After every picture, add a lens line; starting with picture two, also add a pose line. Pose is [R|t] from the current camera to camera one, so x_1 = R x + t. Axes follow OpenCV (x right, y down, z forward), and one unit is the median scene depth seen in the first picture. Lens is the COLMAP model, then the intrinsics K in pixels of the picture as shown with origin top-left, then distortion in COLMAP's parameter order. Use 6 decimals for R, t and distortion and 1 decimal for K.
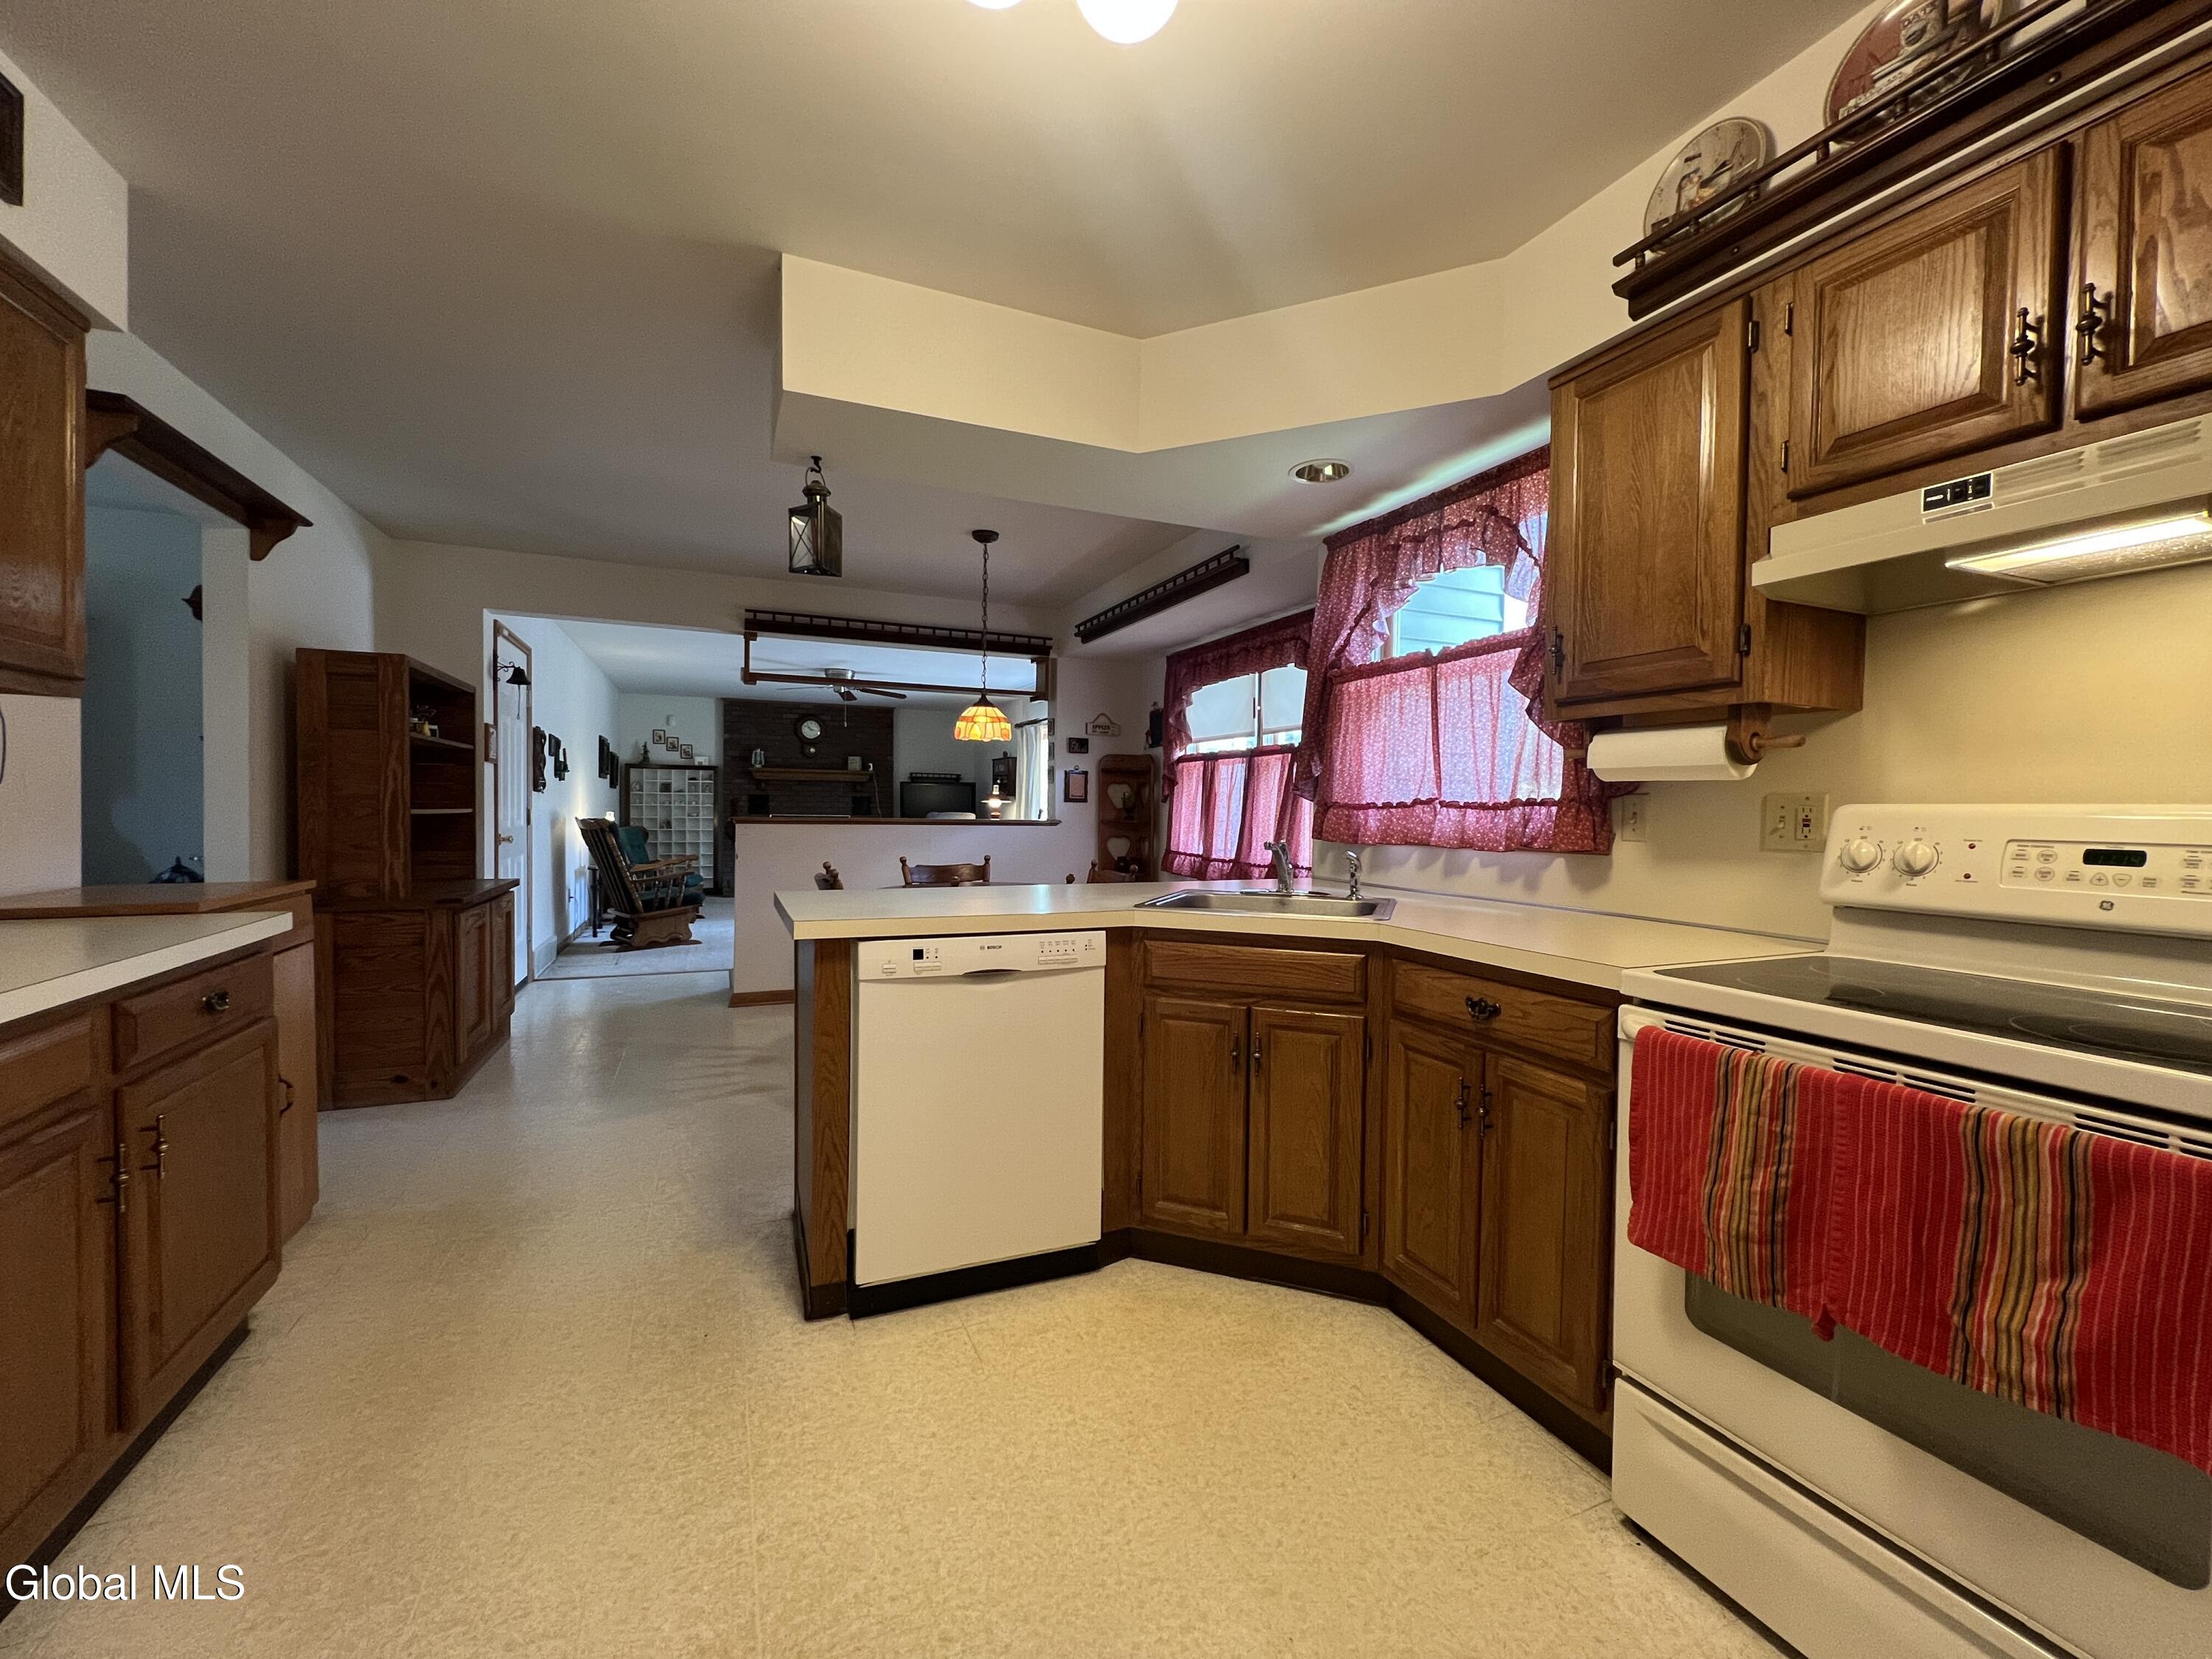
lens RADIAL K [[880.6, 0, 1106.0], [0, 880.6, 829.5], [0, 0, 1]] dist [-0.001200, -0.000052]
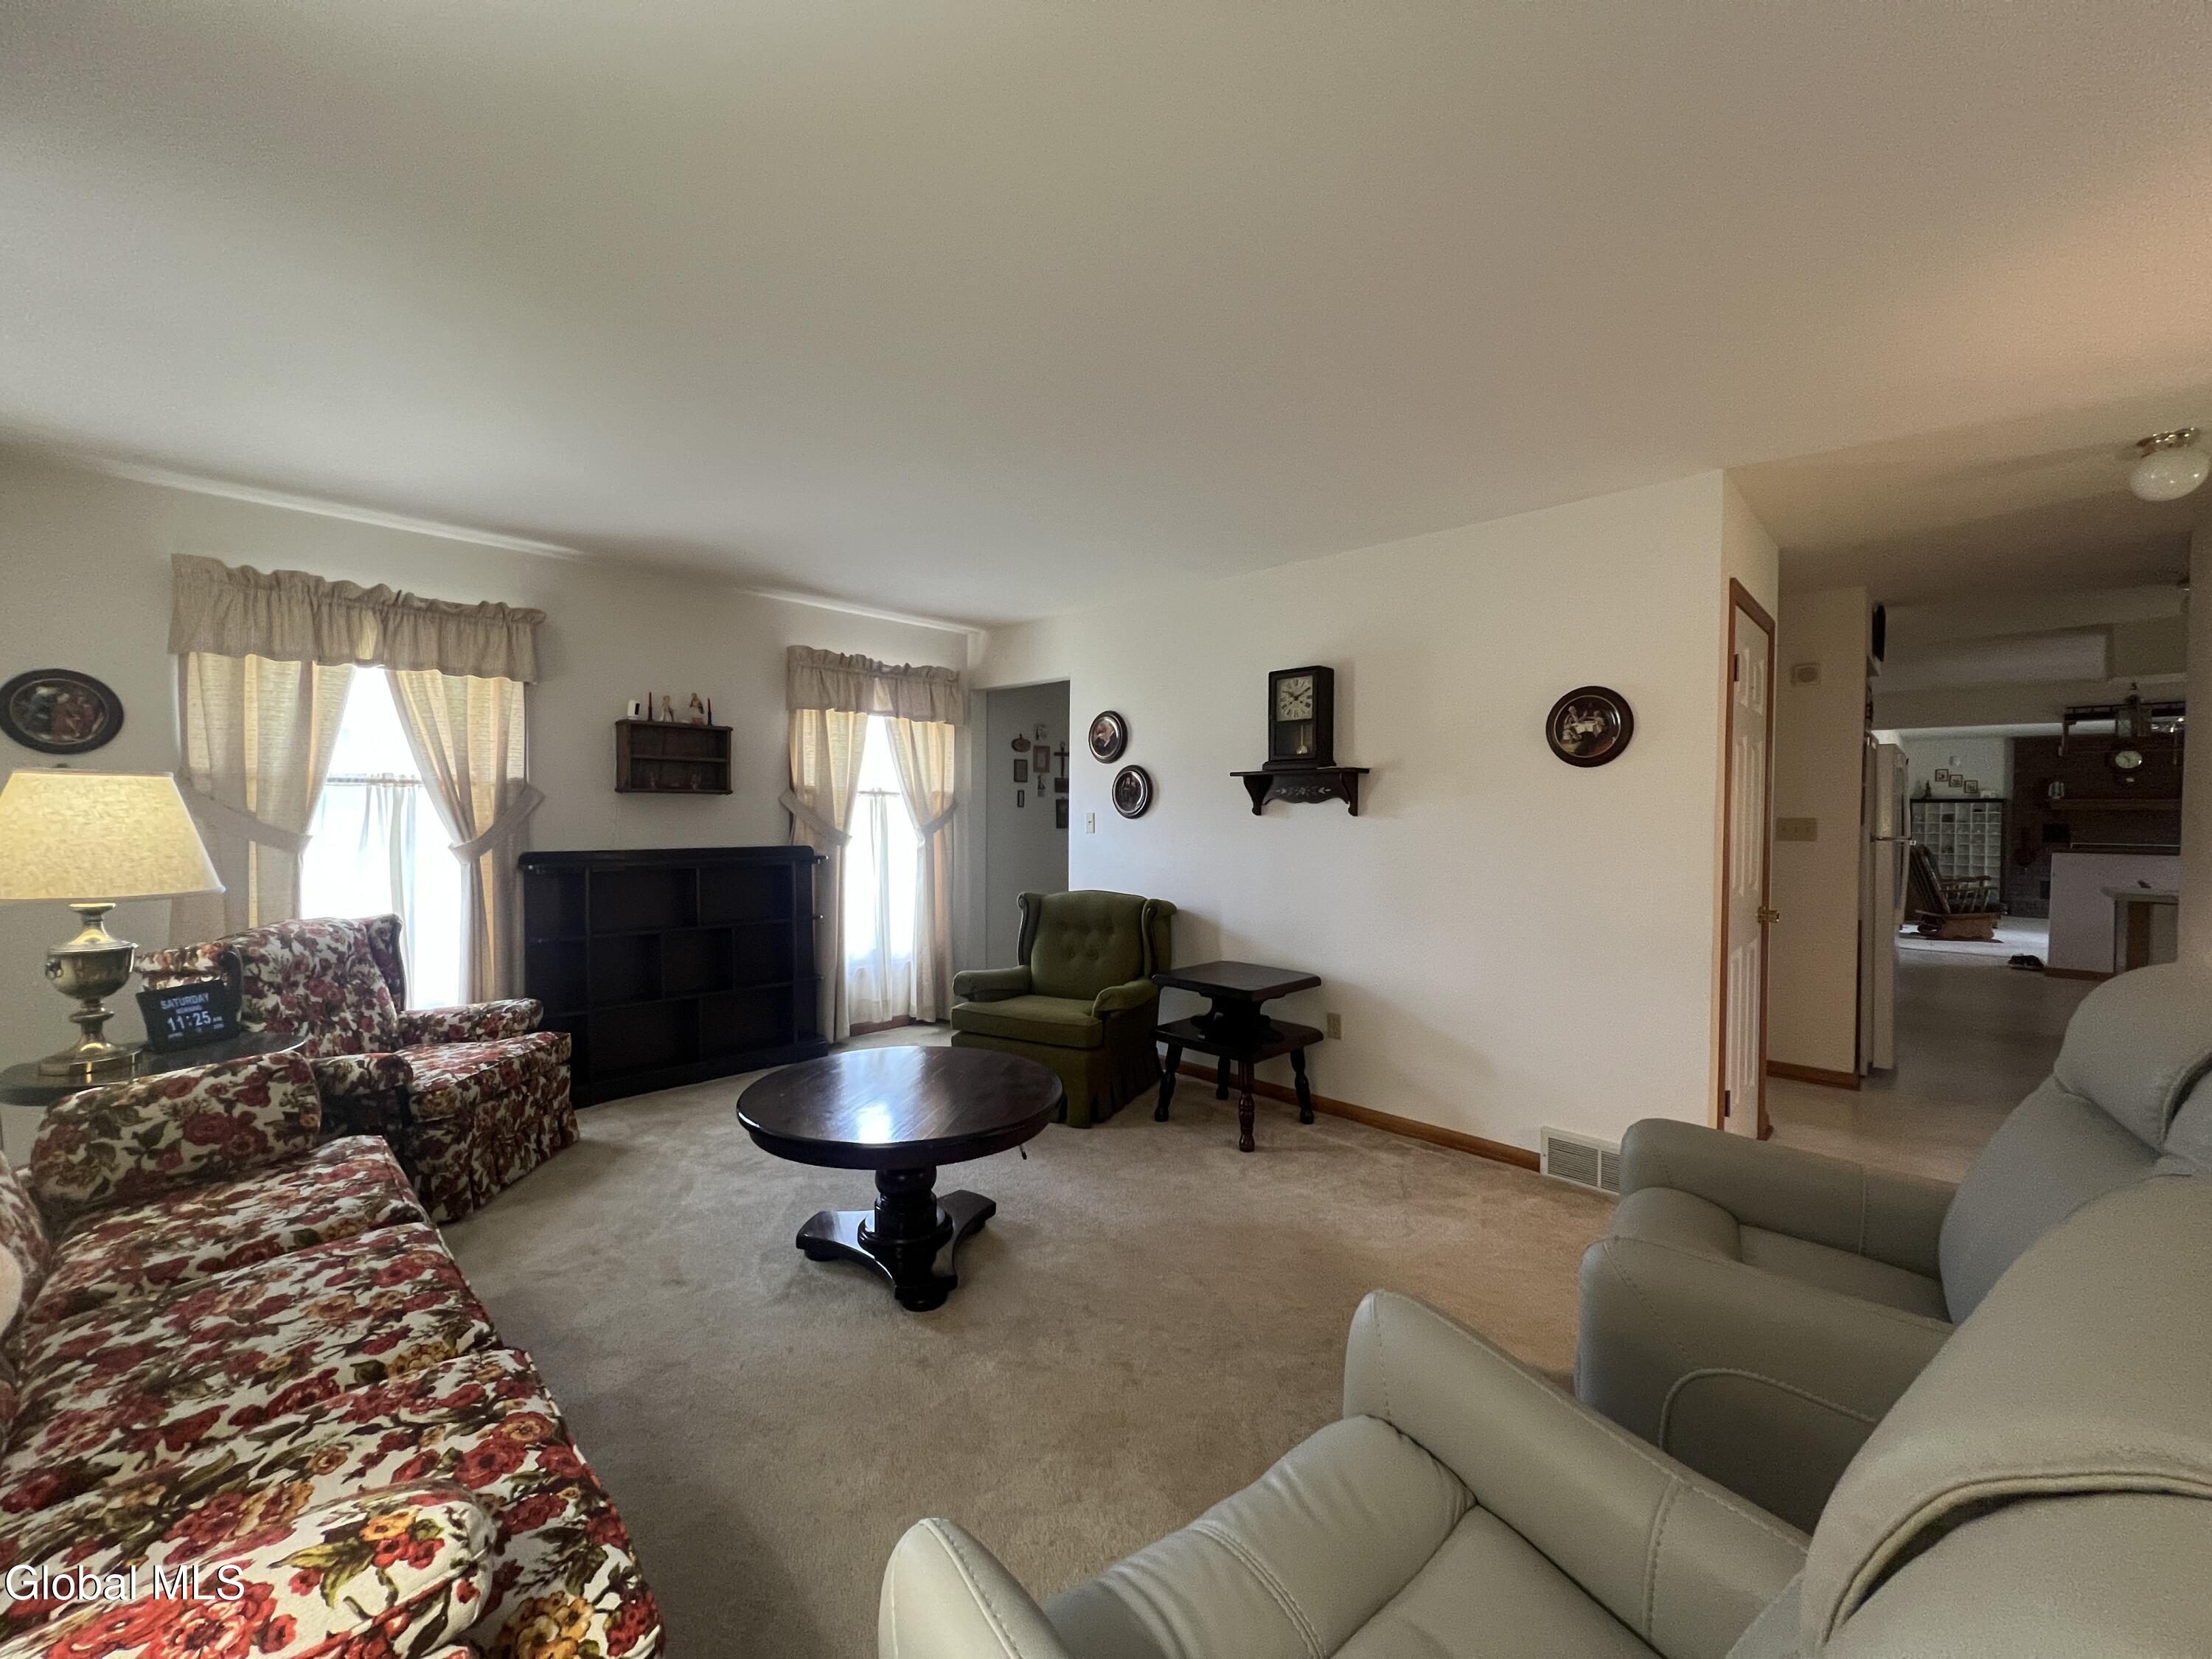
lens RADIAL K [[888.8, 0, 1112.0], [0, 888.8, 825.0], [0, 0, 1]] dist [0.000251, 0.000214]
pose [[0.387976, 0.002055, -0.921667, 0.159900], [-0.026956, 0.999595, -0.009119, 0.002232], [0.921275, 0.028383, 0.387874, -0.486393]]
